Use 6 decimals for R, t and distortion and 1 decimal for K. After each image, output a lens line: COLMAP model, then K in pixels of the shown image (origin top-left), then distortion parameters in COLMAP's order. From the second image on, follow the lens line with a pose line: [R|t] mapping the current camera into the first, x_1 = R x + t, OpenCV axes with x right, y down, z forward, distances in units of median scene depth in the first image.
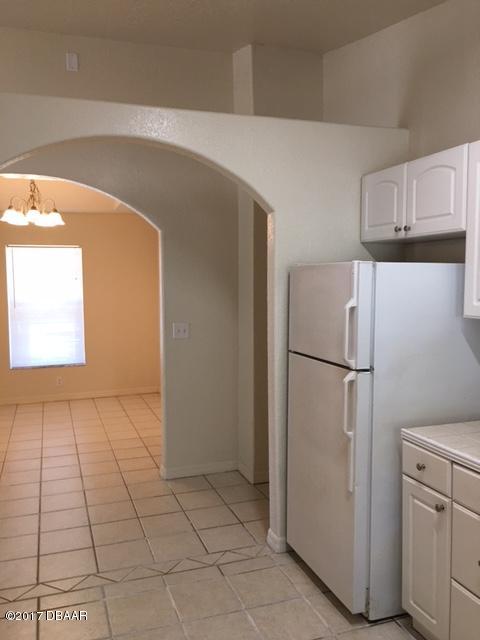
lens RADIAL K [[544.1, 0, 243.1], [0, 544.1, 326.3], [0, 0, 1]] dist [0.044986, -0.059942]
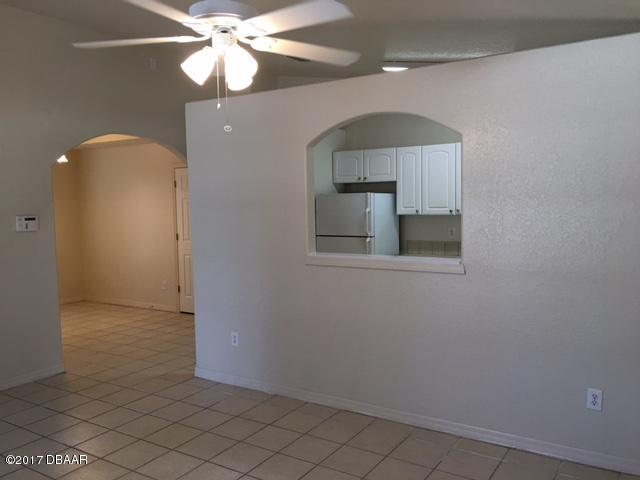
lens RADIAL K [[544.1, 0, 317.6], [0, 544.1, 235.7], [0, 0, 1]] dist [0.044986, -0.059942]
pose [[0.788629, -0.048053, 0.612989, -1.334548], [0.067958, 0.997646, -0.009223, 0.073365], [-0.611103, 0.048932, 0.790038, -0.710999]]
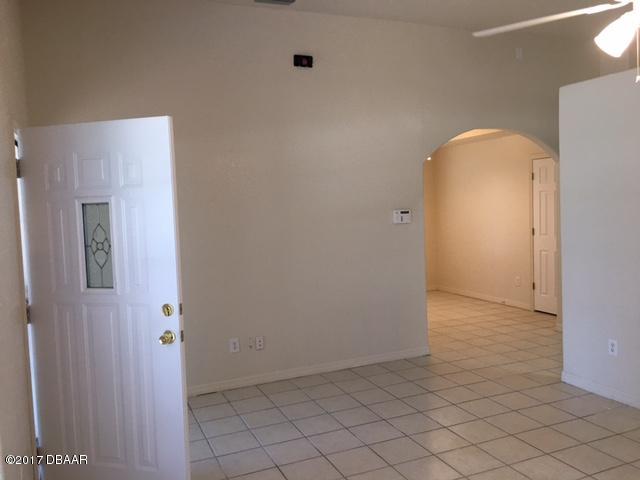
lens RADIAL K [[544.1, 0, 318.5], [0, 544.1, 240.0], [0, 0, 1]] dist [0.044986, -0.059942]
pose [[0.997908, -0.030111, 0.057203, -1.438841], [0.031490, 0.999231, -0.023368, 0.075857], [-0.056455, 0.025120, 0.998089, -0.643692]]
